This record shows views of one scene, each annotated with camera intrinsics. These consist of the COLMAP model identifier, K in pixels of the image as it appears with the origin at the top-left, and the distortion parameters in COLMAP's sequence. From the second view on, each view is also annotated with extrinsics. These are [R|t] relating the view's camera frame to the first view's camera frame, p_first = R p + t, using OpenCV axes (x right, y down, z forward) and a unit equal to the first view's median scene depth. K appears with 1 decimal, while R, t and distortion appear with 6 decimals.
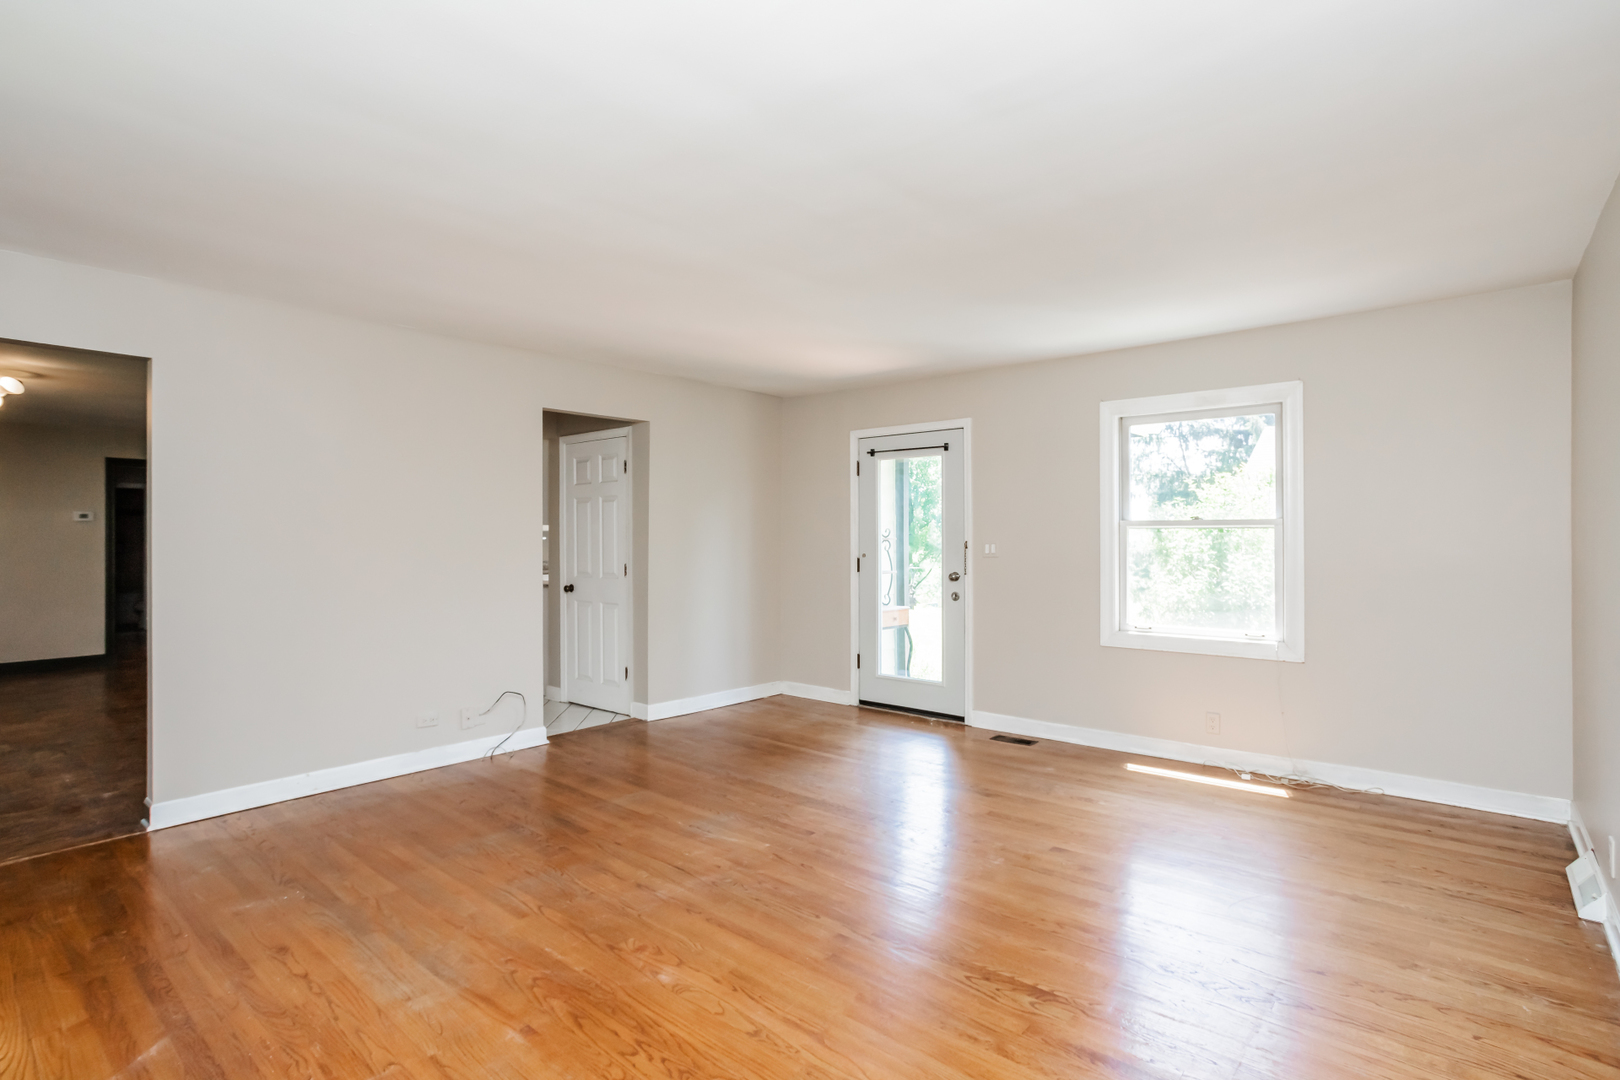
lens RADIAL K [[794.9, 0, 810.8], [0, 794.9, 533.4], [0, 0, 1]] dist [-0.037453, 0.013728]
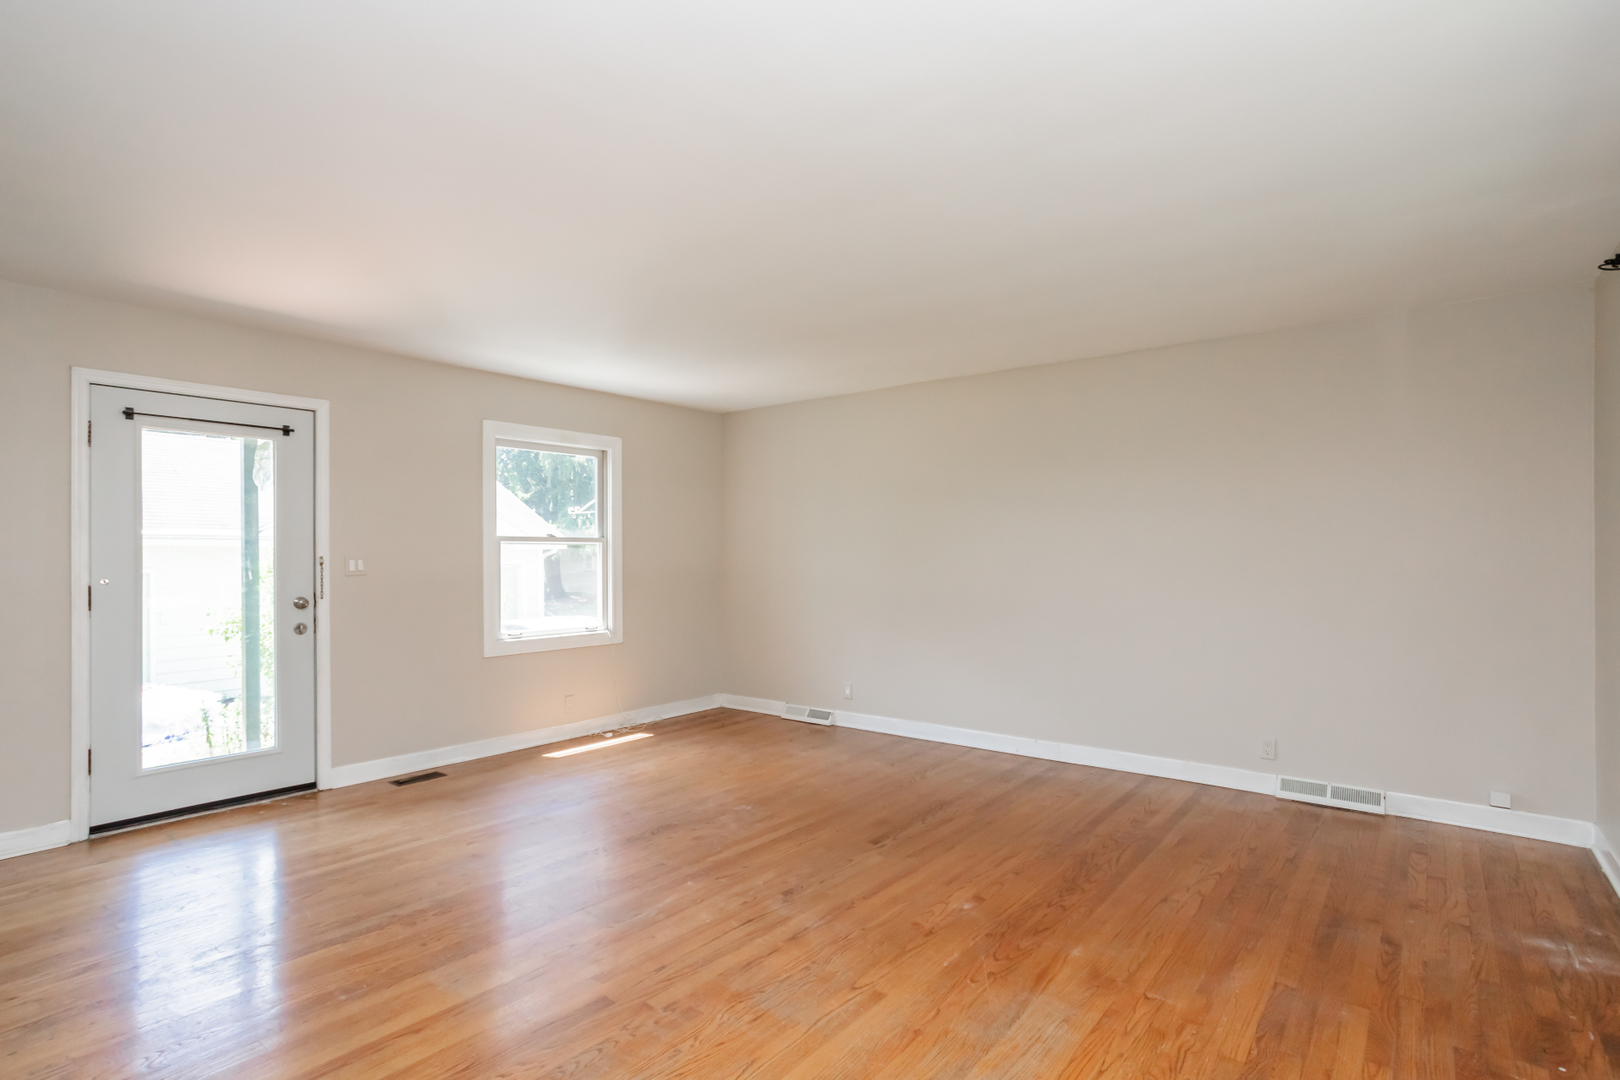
lens RADIAL K [[794.9, 0, 810.1], [0, 794.9, 549.4], [0, 0, 1]] dist [-0.037453, 0.013728]
pose [[-0.028089, 0.006410, 0.999585, -0.621463], [-0.001811, 0.999977, -0.006463, 0.007523], [-0.999604, -0.001992, -0.028076, 0.563166]]
